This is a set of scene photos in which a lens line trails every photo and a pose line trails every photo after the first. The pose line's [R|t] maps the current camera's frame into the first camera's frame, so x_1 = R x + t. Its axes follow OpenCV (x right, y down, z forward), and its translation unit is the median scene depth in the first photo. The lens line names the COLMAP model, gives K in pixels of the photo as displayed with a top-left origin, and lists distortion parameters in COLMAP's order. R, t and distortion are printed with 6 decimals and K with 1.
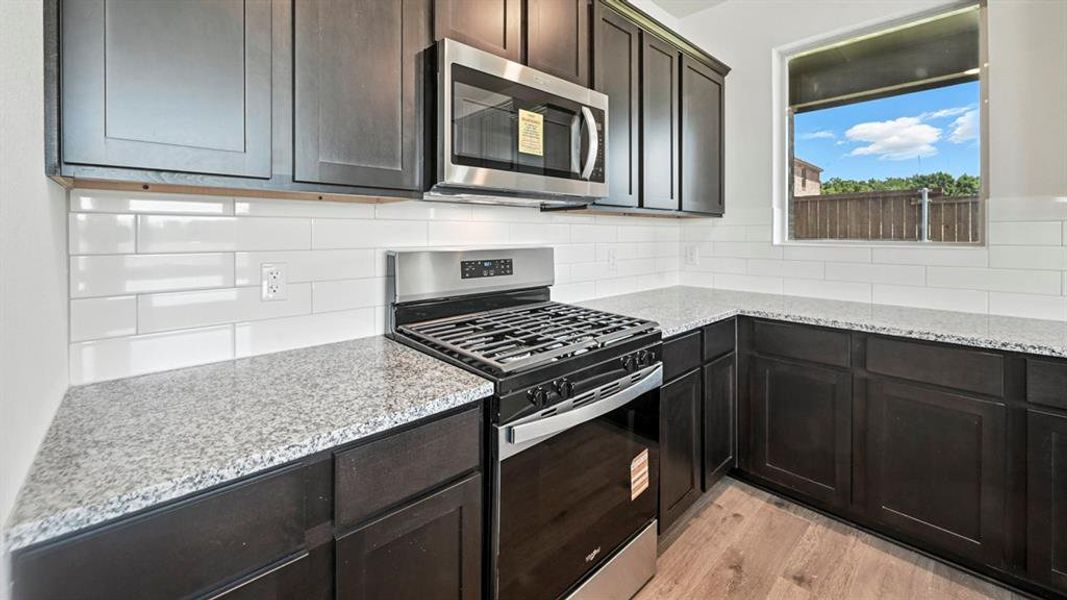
lens RADIAL K [[437.1, 0, 535.9], [0, 437.1, 234.7], [0, 0, 1]] dist [0.000724, 0.000002]
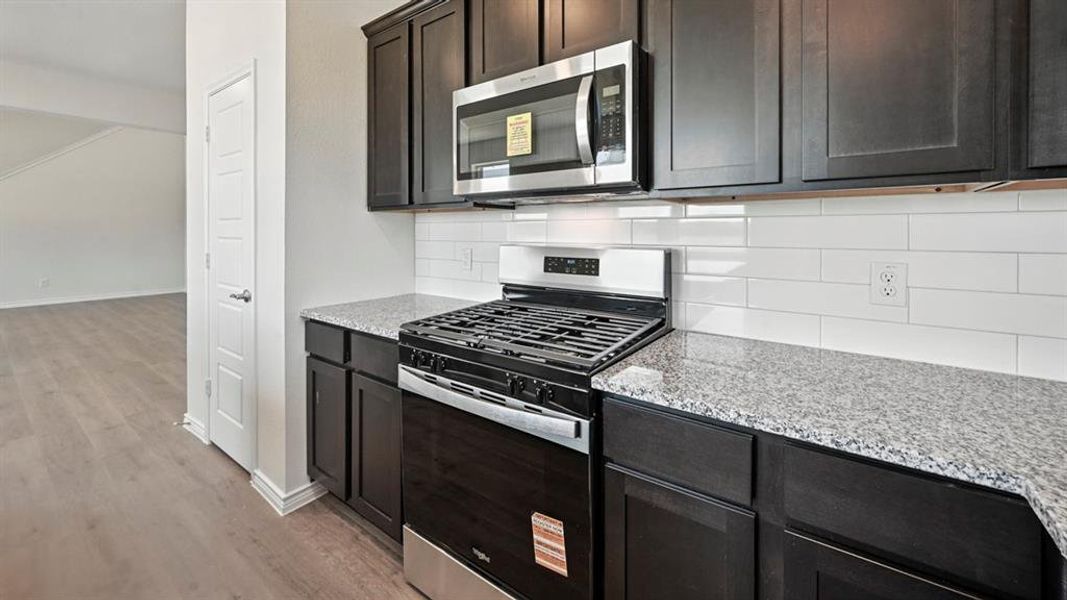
lens RADIAL K [[421.2, 0, 533.6], [0, 421.2, 237.3], [0, 0, 1]] dist [-0.000851, 0.000063]
pose [[0.168980, 0.009238, -0.985576, 0.913074], [-0.006900, 0.999943, 0.008190, 0.002785], [0.985595, 0.005417, 0.169034, 0.803084]]
